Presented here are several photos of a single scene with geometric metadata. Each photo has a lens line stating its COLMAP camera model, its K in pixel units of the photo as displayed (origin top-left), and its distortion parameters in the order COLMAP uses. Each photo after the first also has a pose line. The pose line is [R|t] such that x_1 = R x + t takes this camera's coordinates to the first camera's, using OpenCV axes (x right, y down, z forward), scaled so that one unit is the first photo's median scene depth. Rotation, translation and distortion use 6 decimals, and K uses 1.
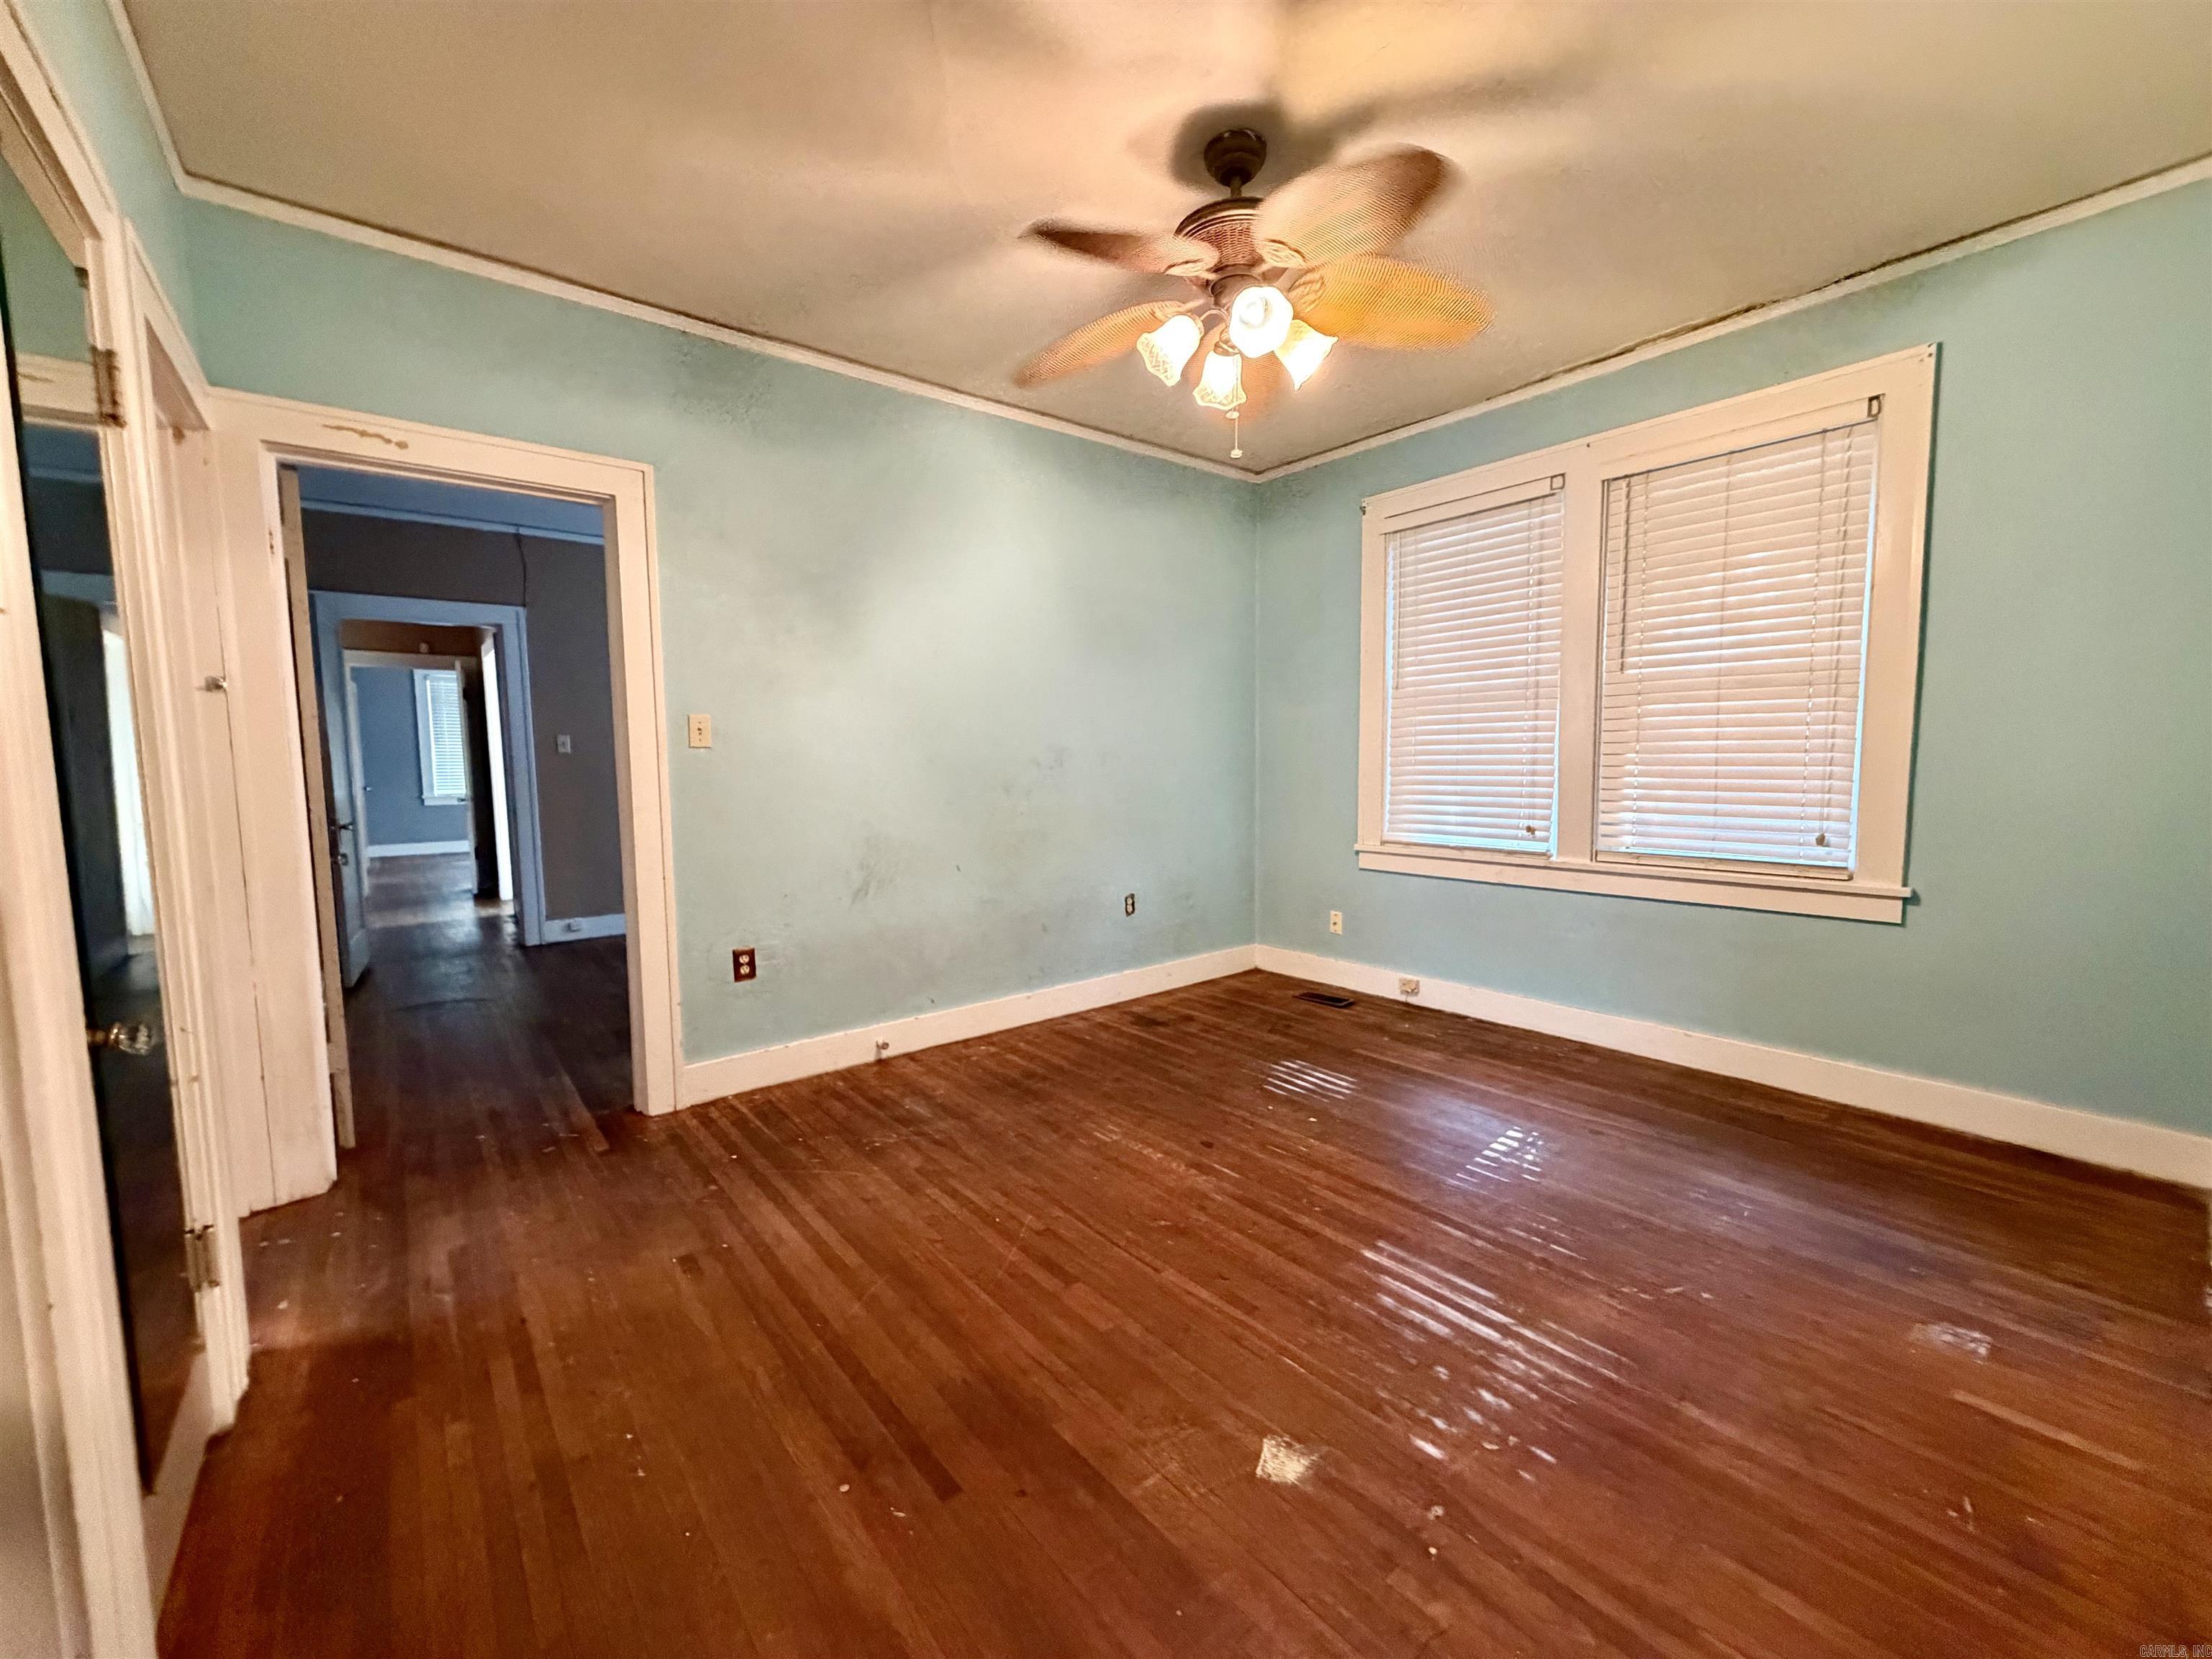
lens RADIAL K [[879.9, 0, 1099.0], [0, 879.9, 830.2], [0, 0, 1]] dist [-0.002100, 0.000101]
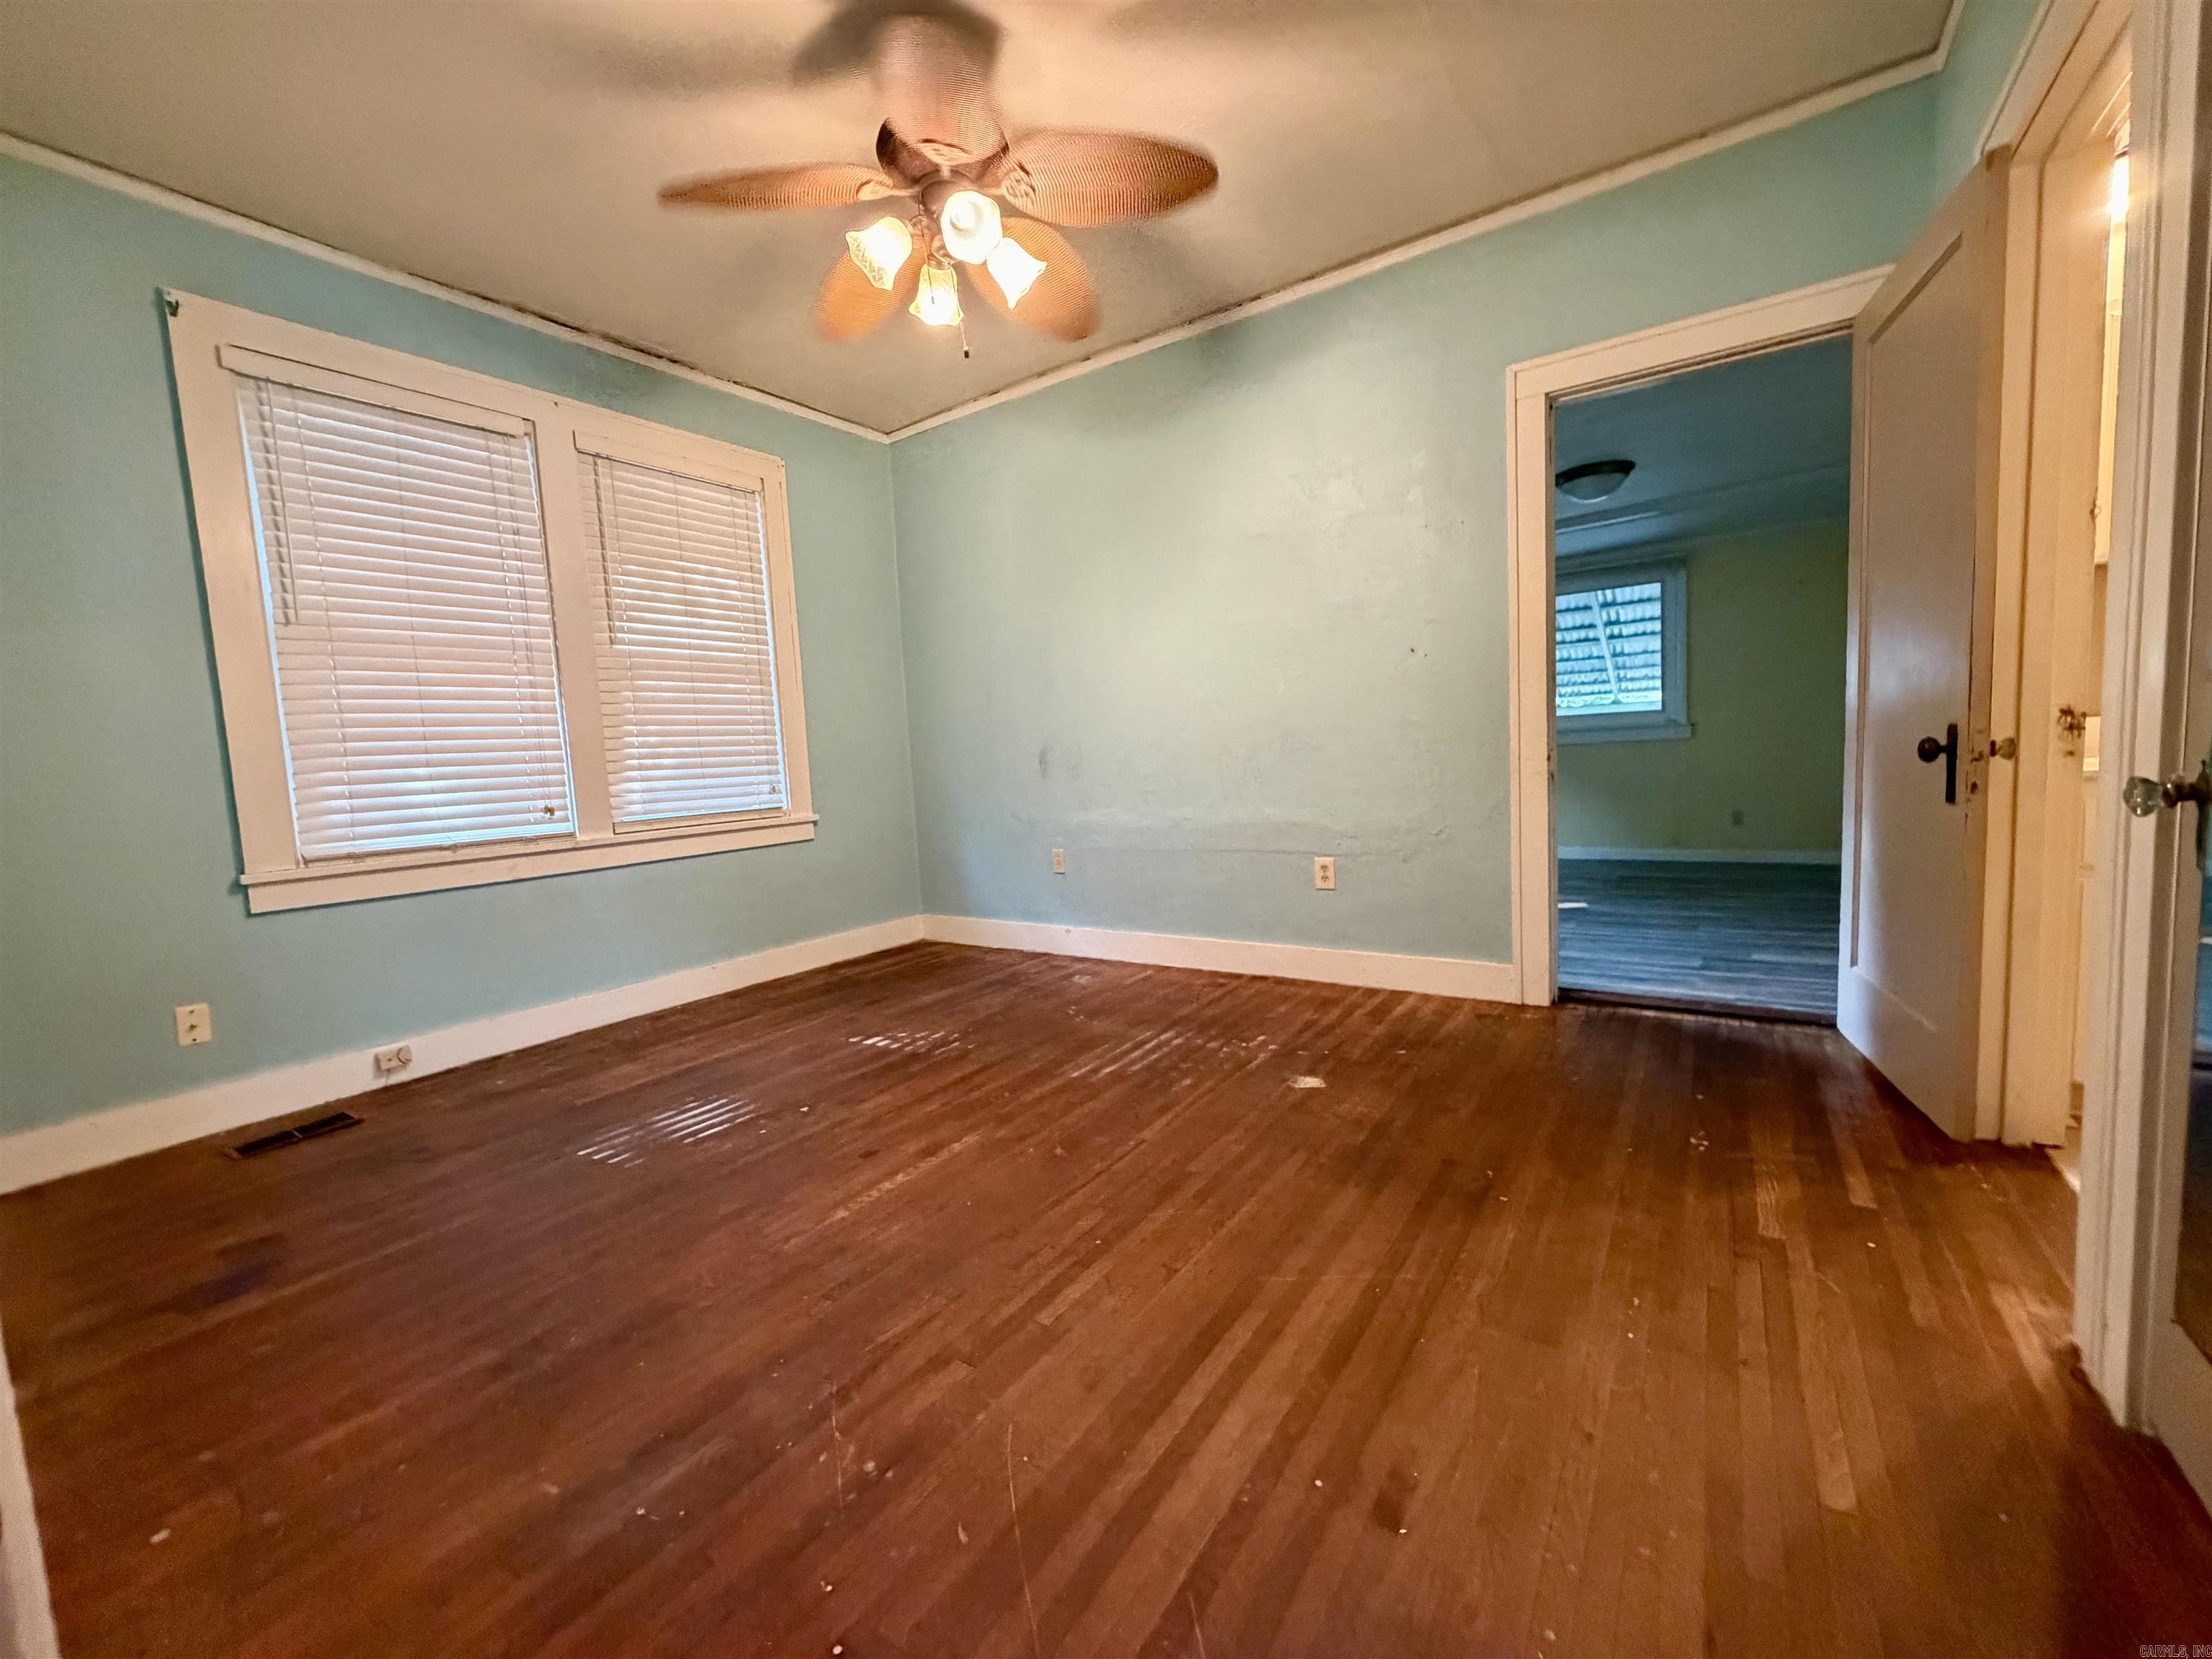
lens RADIAL K [[879.9, 0, 1099.0], [0, 879.9, 830.2], [0, 0, 1]] dist [-0.002100, 0.000101]
pose [[-0.277800, -0.057612, 0.958910, -0.602256], [0.135475, 0.985874, 0.098479, 0.008025], [-0.951038, 0.157266, -0.266071, 0.829018]]
